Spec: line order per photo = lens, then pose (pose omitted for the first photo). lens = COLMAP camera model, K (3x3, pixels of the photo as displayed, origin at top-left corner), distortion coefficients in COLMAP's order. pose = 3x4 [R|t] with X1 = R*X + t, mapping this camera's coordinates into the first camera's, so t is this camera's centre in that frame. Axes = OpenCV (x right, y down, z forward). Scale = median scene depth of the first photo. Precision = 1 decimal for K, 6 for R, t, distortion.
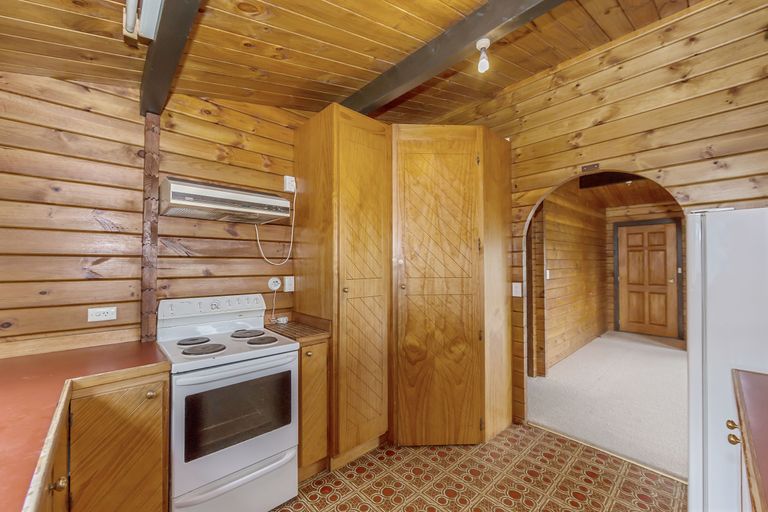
lens RADIAL K [[304.4, 0, 384.0], [0, 304.4, 256.0], [0, 0, 1]] dist [-0.001534, -0.000048]
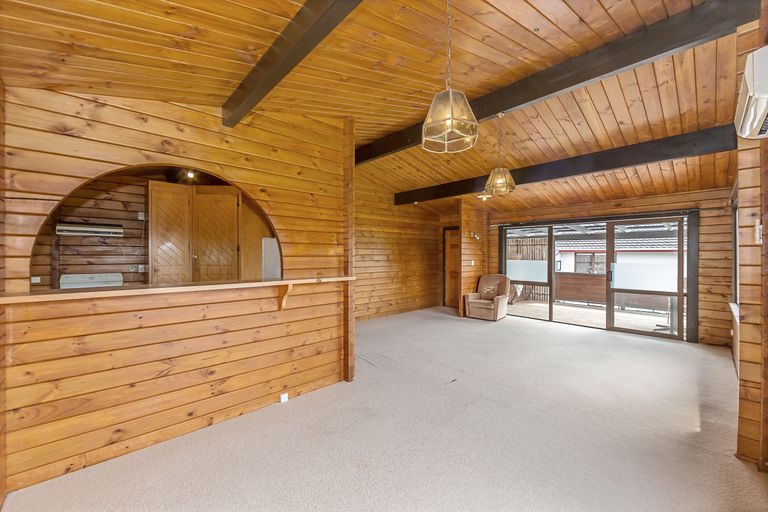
lens RADIAL K [[304.4, 0, 384.0], [0, 304.4, 256.0], [0, 0, 1]] dist [-0.001534, -0.000048]
pose [[0.999991, -0.000179, 0.004187, 1.267850], [0.000077, 0.999704, 0.024343, -0.034546], [-0.004191, -0.024343, 0.999695, -0.966350]]
